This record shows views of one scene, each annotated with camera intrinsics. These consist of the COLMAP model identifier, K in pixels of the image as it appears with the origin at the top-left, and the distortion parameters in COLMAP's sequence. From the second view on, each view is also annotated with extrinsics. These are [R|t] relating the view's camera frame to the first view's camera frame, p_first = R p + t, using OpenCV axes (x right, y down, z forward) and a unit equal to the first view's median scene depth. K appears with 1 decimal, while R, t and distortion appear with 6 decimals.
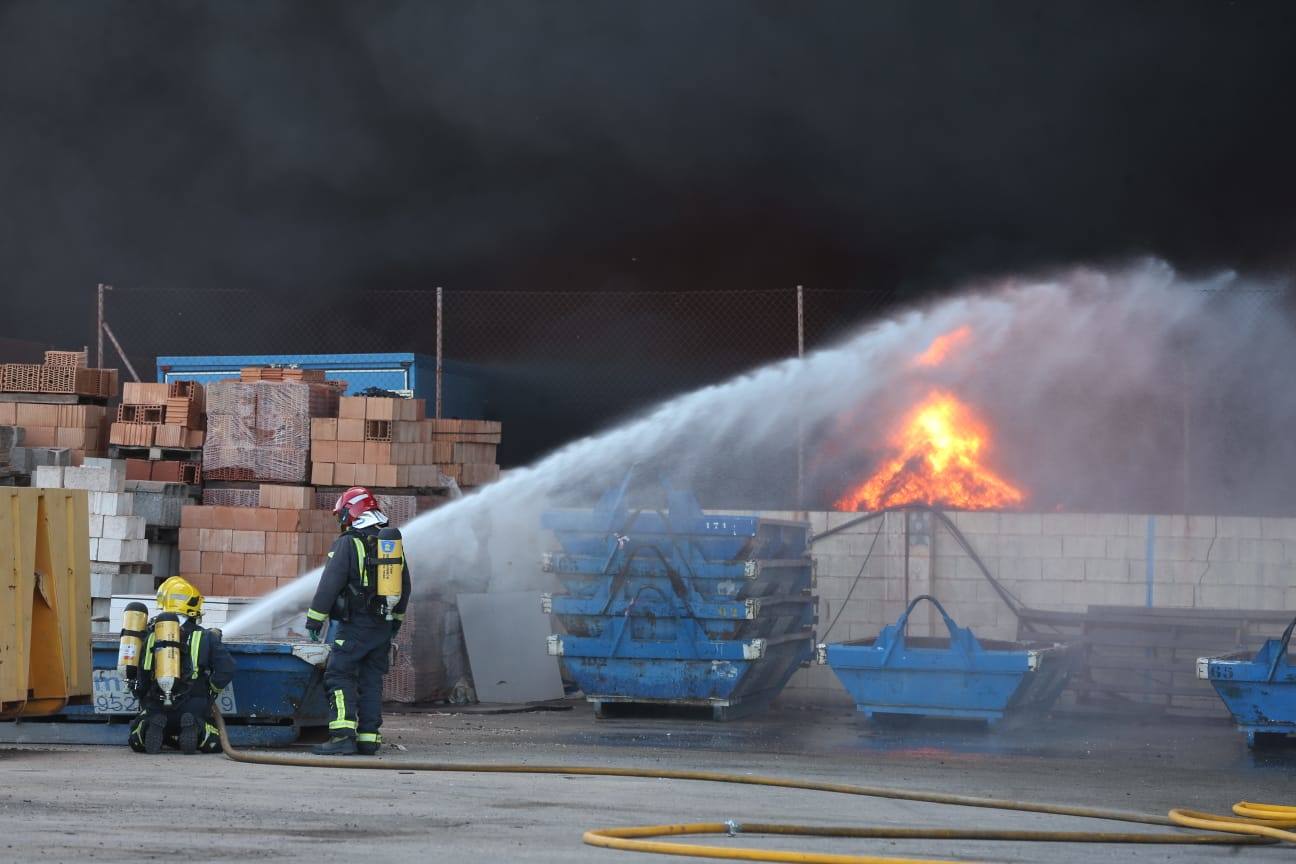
lens RADIAL K [[4145.3, 0, 644.7], [0, 4145.3, 387.4], [0, 0, 1]] dist [0.256980, 1.888307]
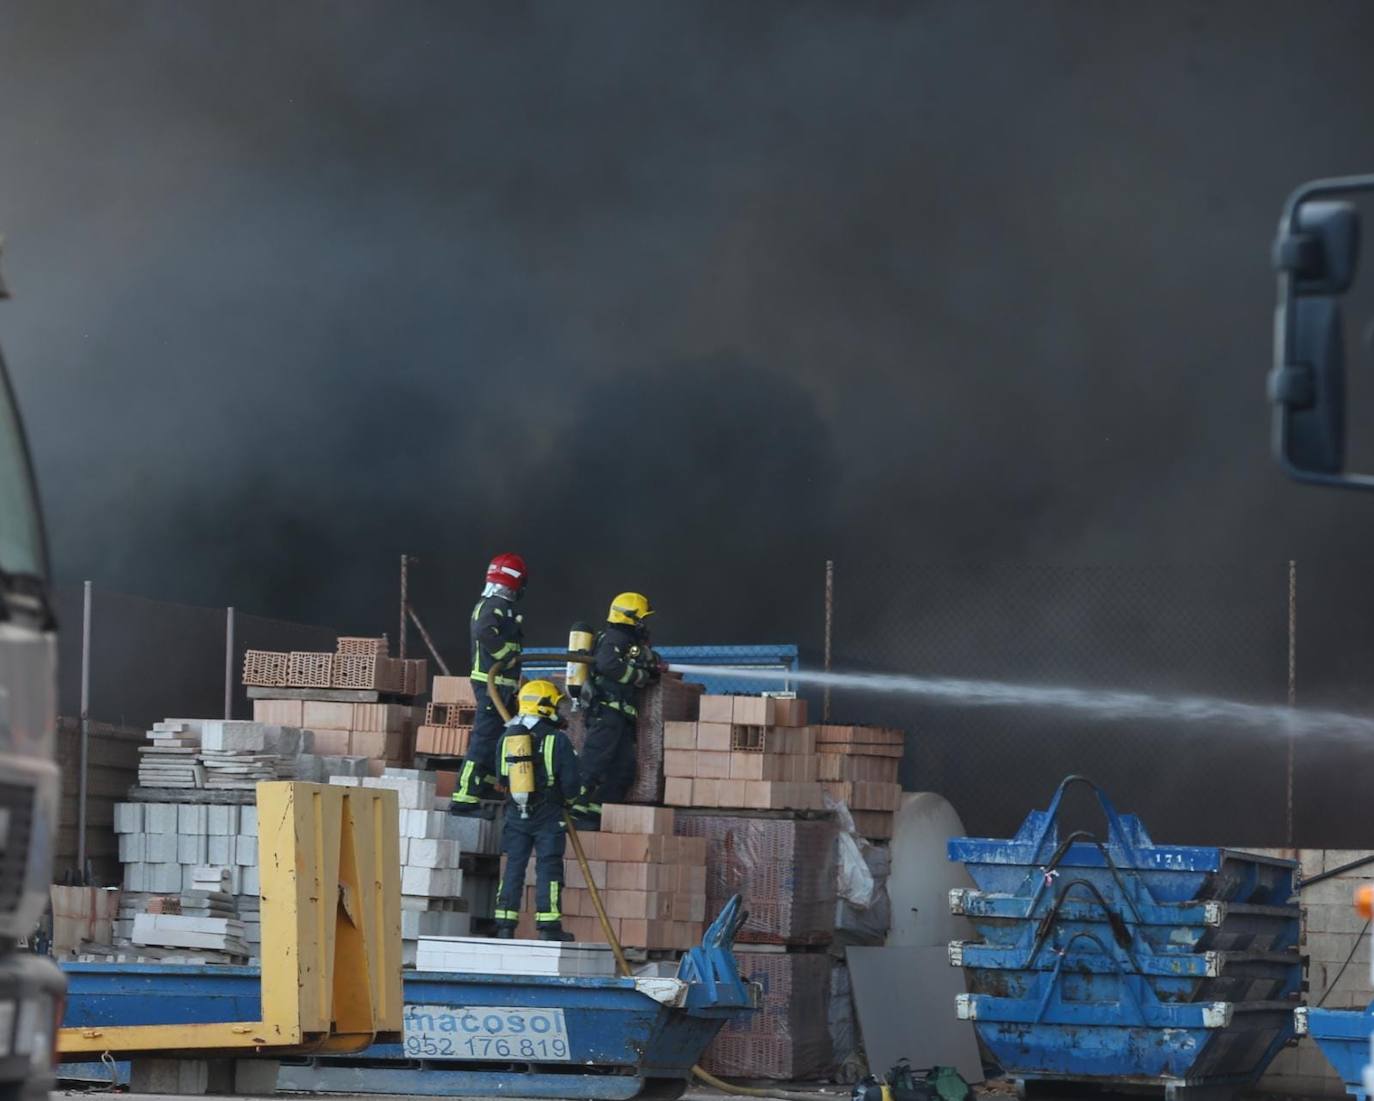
lens RADIAL K [[4555.0, 0, 687.0], [0, 4555.0, 550.5], [0, 0, 1]] dist [0.065930, 0.419490]
pose [[0.997349, 0.004274, -0.072646, -0.011915], [-0.005995, 0.999706, -0.023479, -0.004849], [0.072525, 0.023852, 0.997081, 0.119979]]
